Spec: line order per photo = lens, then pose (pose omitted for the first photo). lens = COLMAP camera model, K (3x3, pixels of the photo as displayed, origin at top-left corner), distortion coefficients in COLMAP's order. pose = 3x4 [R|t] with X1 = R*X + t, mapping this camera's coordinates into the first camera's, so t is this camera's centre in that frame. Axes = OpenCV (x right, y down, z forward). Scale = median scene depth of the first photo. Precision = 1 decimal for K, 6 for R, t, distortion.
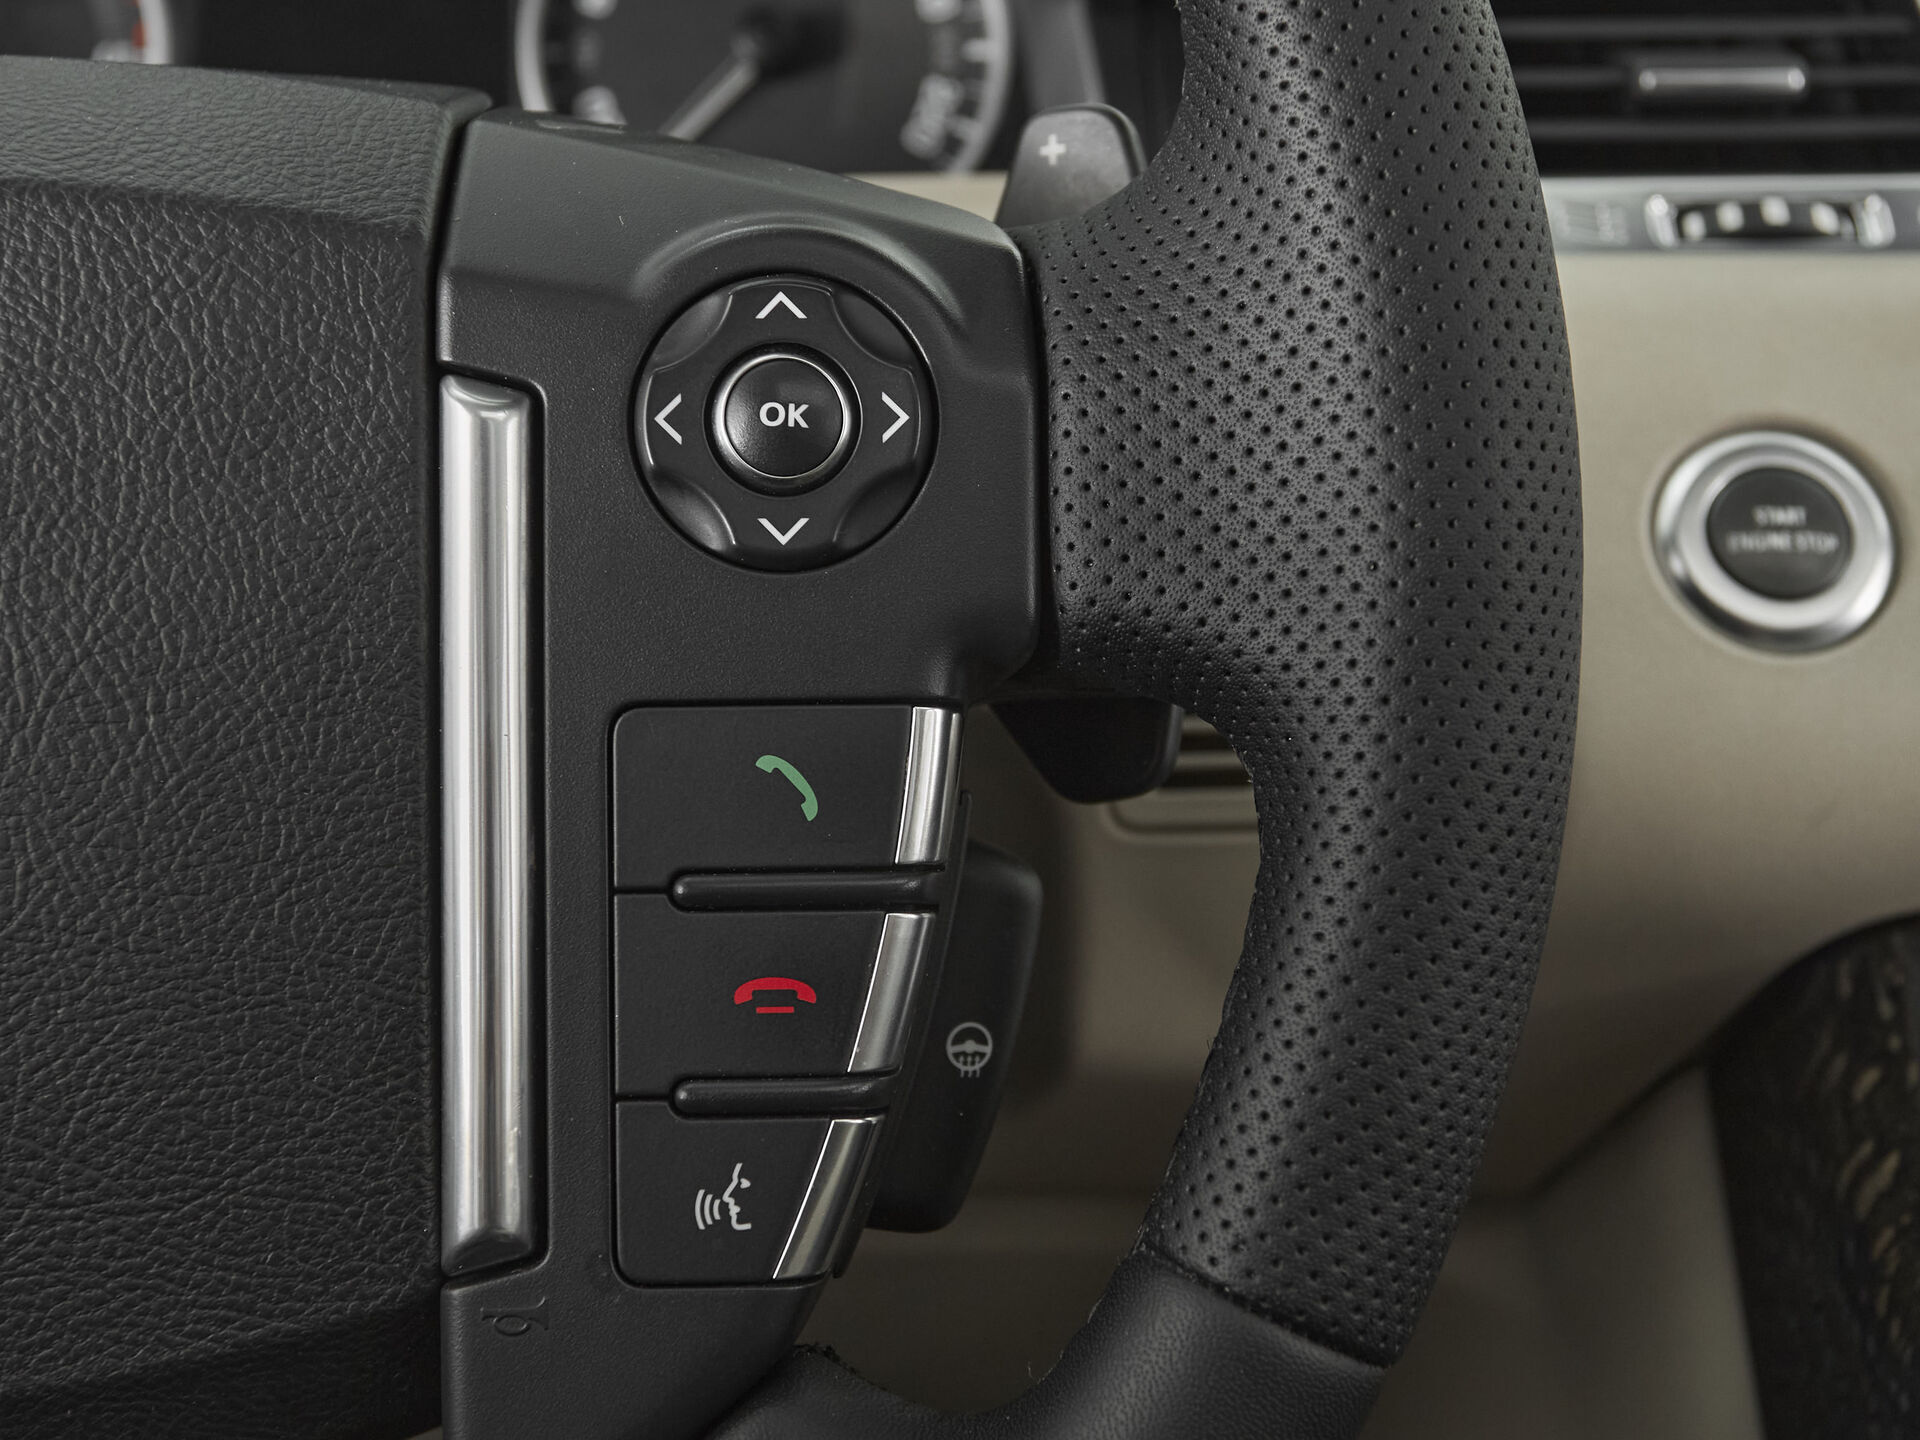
lens RADIAL K [[2579.3, 0, 956.7], [0, 2579.3, 769.3], [0, 0, 1]] dist [-0.017150, -0.025167]
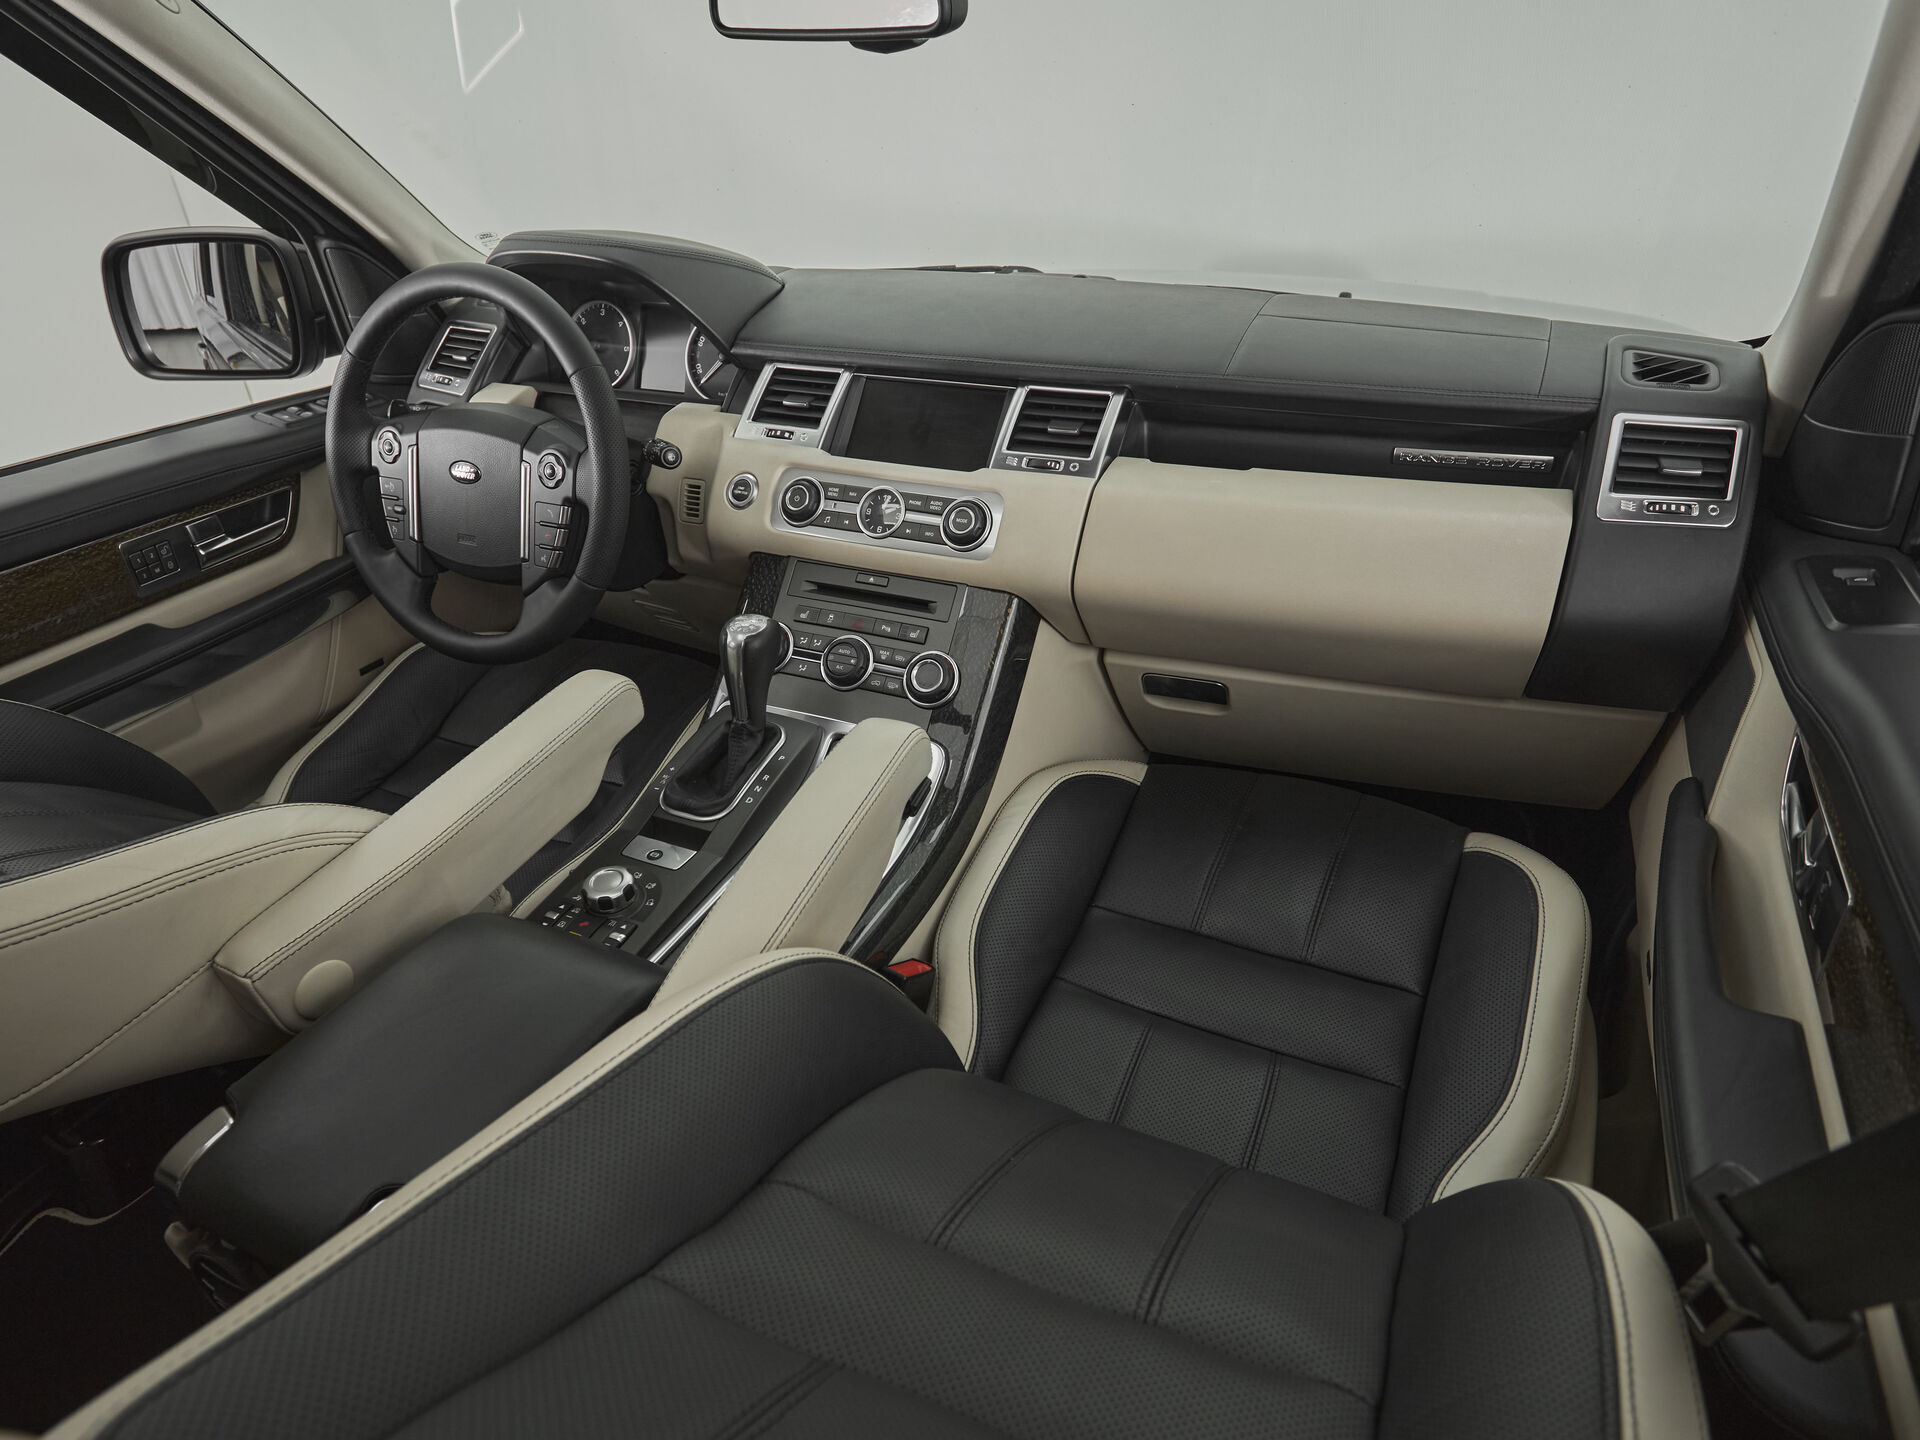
lens RADIAL K [[1104.1, 0, 930.0], [0, 1104.1, 785.6], [0, 0, 1]] dist [0.000106, -0.000848]
pose [[0.894697, 0.234497, -0.380168, 2.832671], [-0.106235, 0.938401, 0.328813, -0.513271], [0.433856, -0.253801, 0.864497, -2.023704]]
